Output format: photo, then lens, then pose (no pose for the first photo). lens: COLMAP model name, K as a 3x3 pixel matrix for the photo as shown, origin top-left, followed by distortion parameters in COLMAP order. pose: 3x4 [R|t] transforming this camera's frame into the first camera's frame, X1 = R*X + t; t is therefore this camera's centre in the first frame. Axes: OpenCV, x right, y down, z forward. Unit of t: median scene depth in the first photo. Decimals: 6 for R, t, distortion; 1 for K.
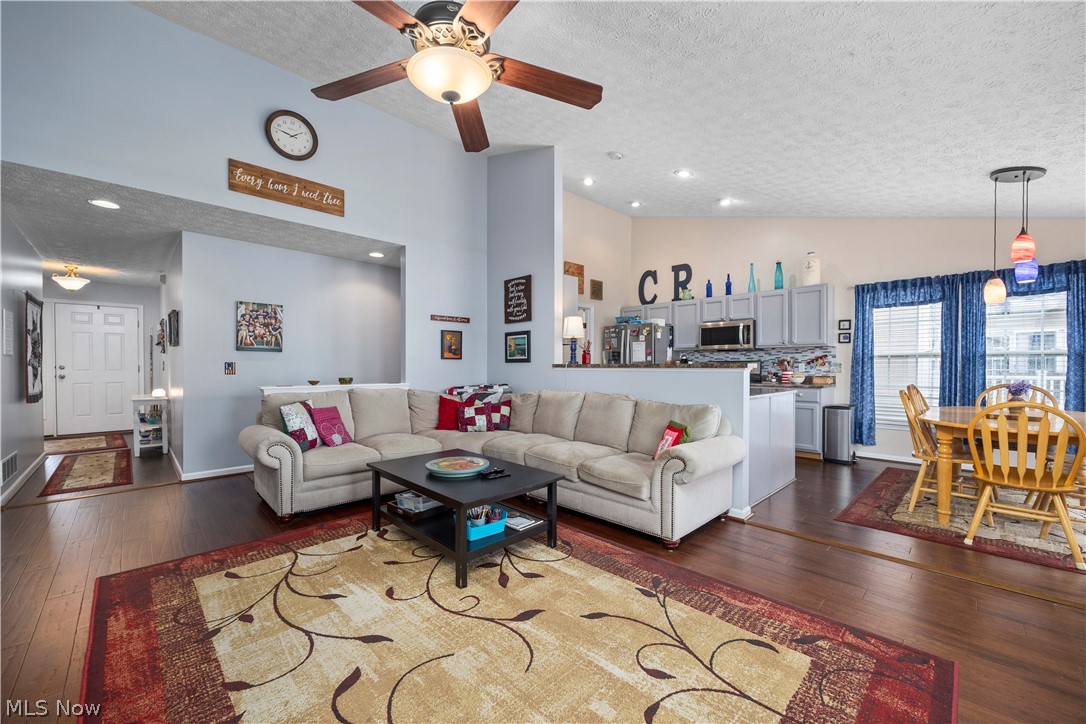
lens RADIAL K [[423.5, 0, 547.7], [0, 423.5, 371.4], [0, 0, 1]] dist [-0.002097, -0.000168]
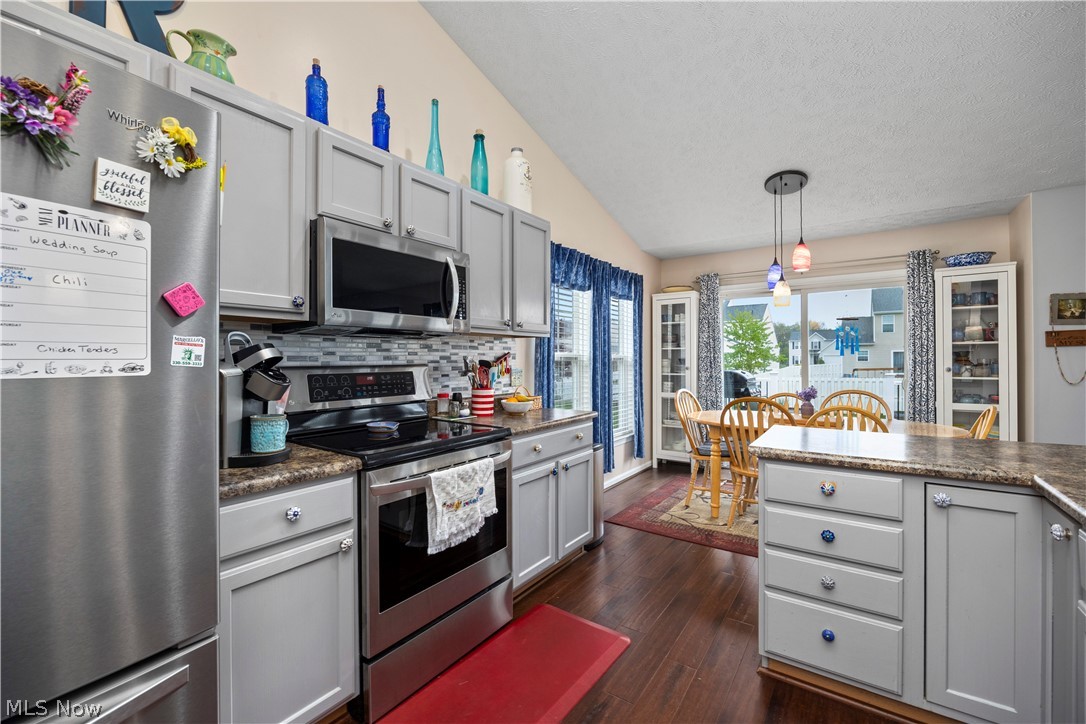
lens RADIAL K [[451.7, 0, 554.5], [0, 451.7, 358.3], [0, 0, 1]] dist [-0.006205, -0.000683]
pose [[-0.182264, 0.006862, 0.983226, 0.096743], [0.019001, 0.999813, -0.003455, -0.032906], [-0.983066, 0.018053, -0.182361, 1.154845]]
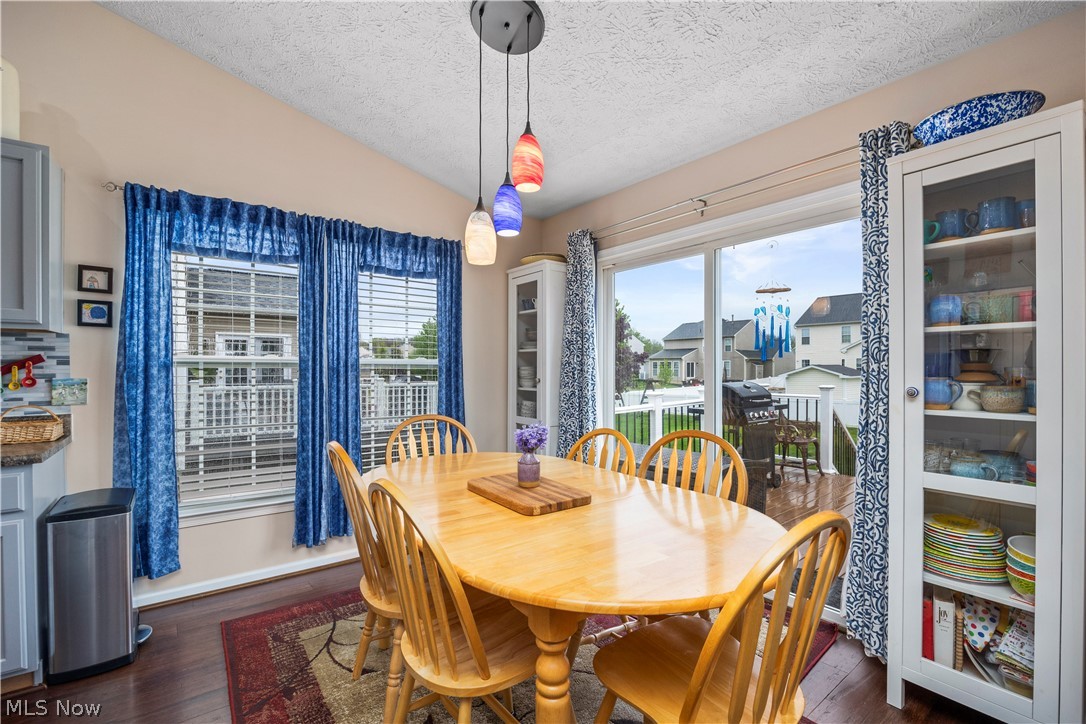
lens RADIAL K [[479.6, 0, 543.1], [0, 479.6, 370.1], [0, 0, 1]] dist [-0.013732, -0.000122]
pose [[0.124929, -0.001014, 0.992165, 0.350766], [0.014194, 0.999899, -0.000766, -0.023276], [-0.992064, 0.014178, 0.124931, 0.584763]]
